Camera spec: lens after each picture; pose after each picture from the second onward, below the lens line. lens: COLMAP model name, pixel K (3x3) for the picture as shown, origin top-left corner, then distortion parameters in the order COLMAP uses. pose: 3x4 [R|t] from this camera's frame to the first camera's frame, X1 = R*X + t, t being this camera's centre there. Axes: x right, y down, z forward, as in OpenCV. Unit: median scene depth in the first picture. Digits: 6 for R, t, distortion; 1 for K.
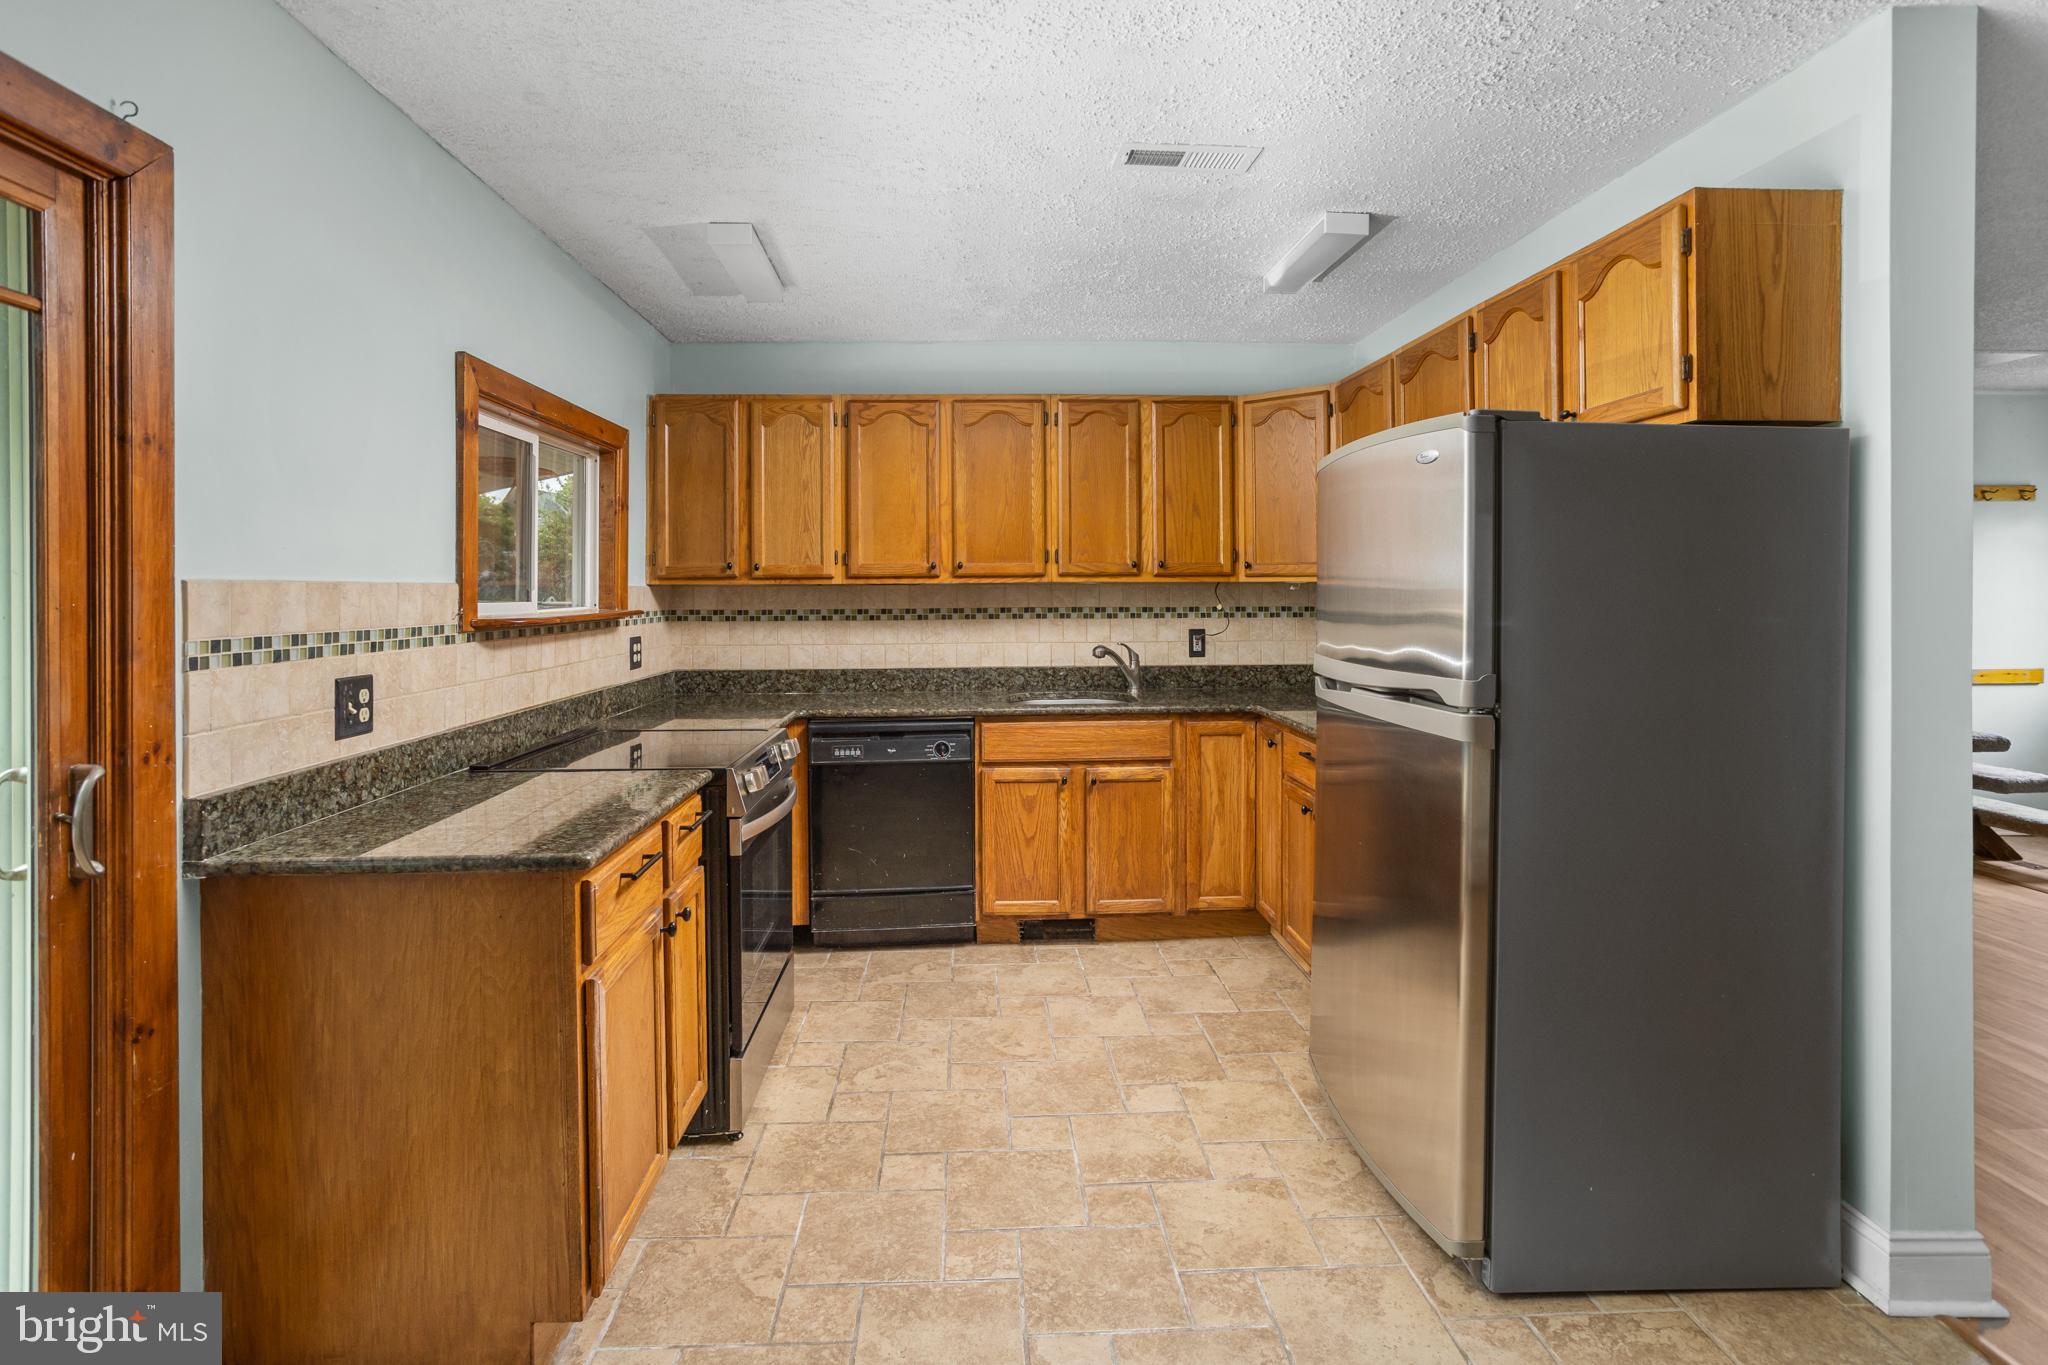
lens RADIAL K [[1021.6, 0, 998.8], [0, 1021.6, 586.5], [0, 0, 1]] dist [-0.039183, 0.020904]
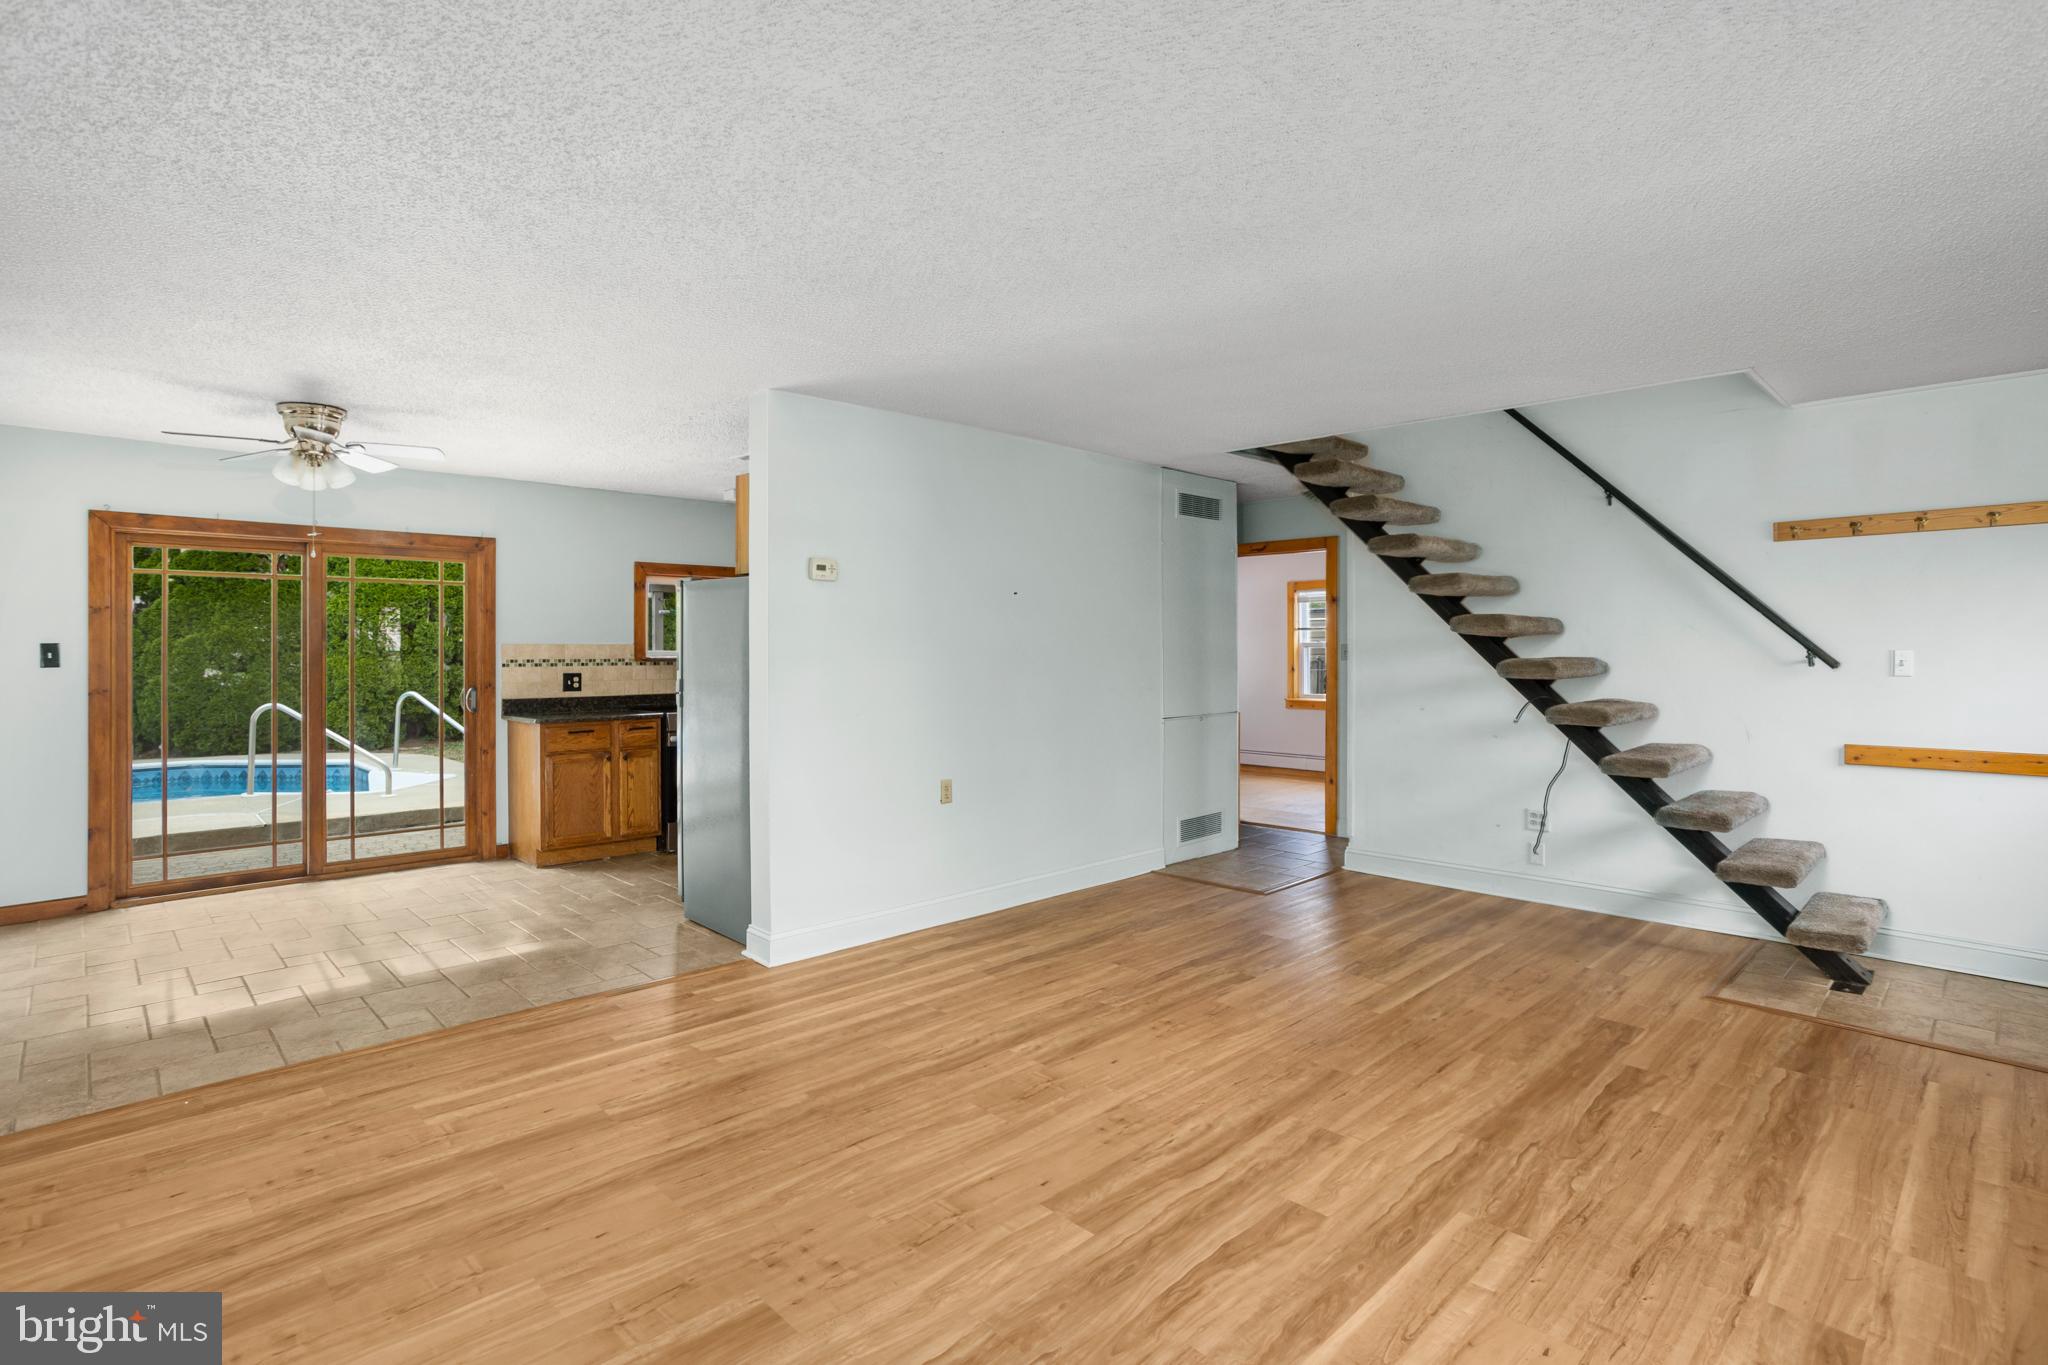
lens RADIAL K [[1021.6, 0, 1027.6], [0, 1021.6, 654.9], [0, 0, 1]] dist [-0.039183, 0.020904]
pose [[0.666951, 0.005001, -0.745085, 2.591697], [0.000993, 0.999971, 0.007601, 0.007502], [0.745101, -0.005809, 0.666926, -0.082218]]
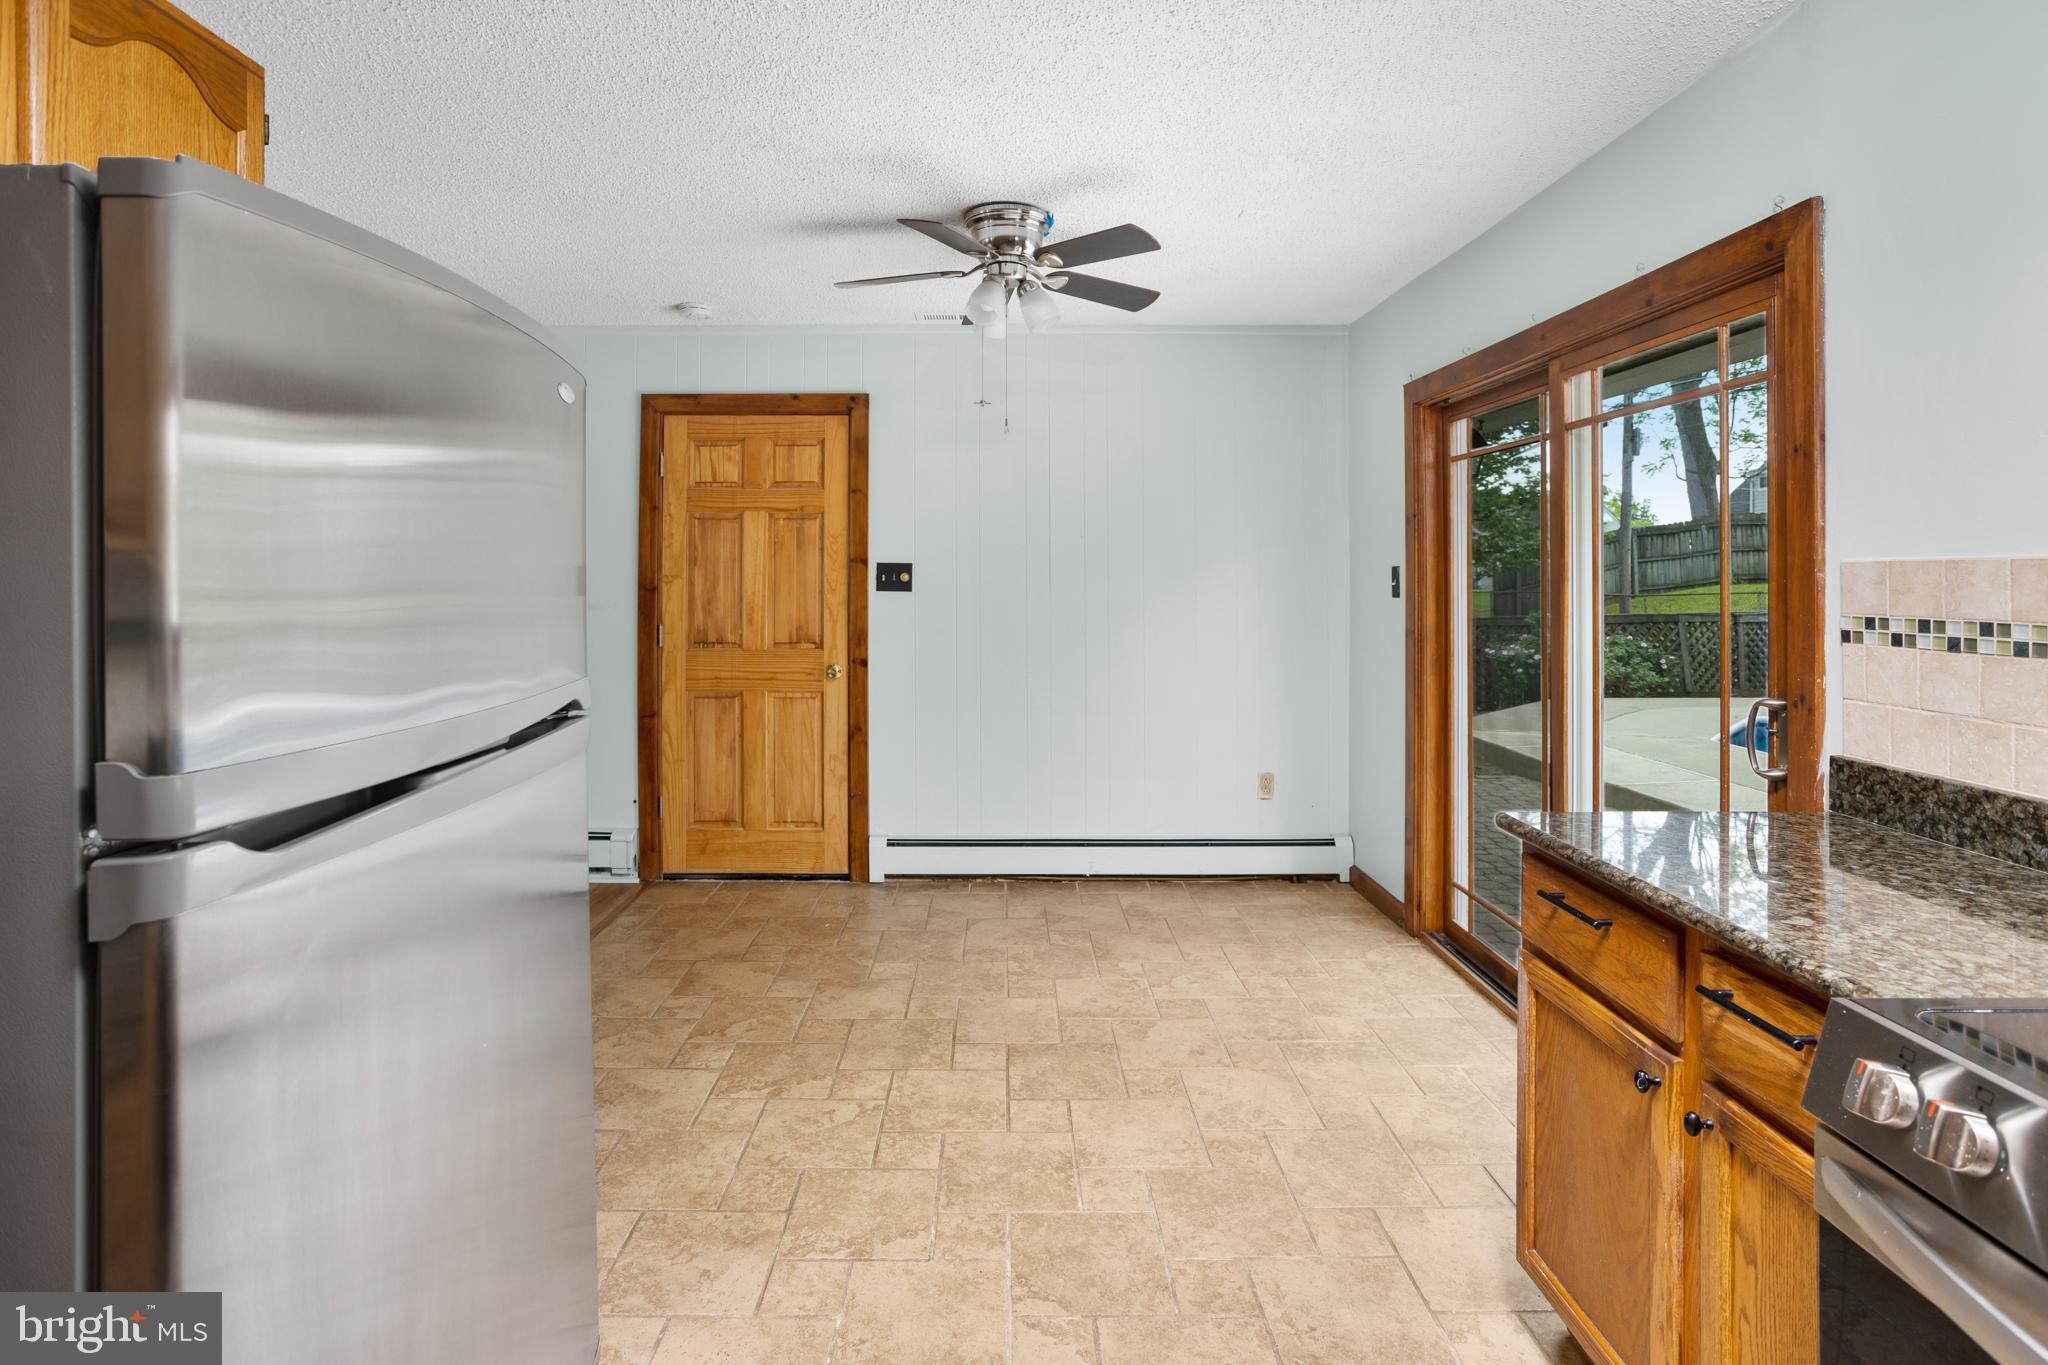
lens RADIAL K [[1021.6, 0, 1027.7], [0, 1021.6, 570.2], [0, 0, 1]] dist [-0.039183, 0.020904]
pose [[-0.999957, 0.000760, 0.009267, 0.069629], [0.000730, 0.999994, -0.003252, 0.005375], [-0.009269, -0.003245, -0.999952, 1.568742]]
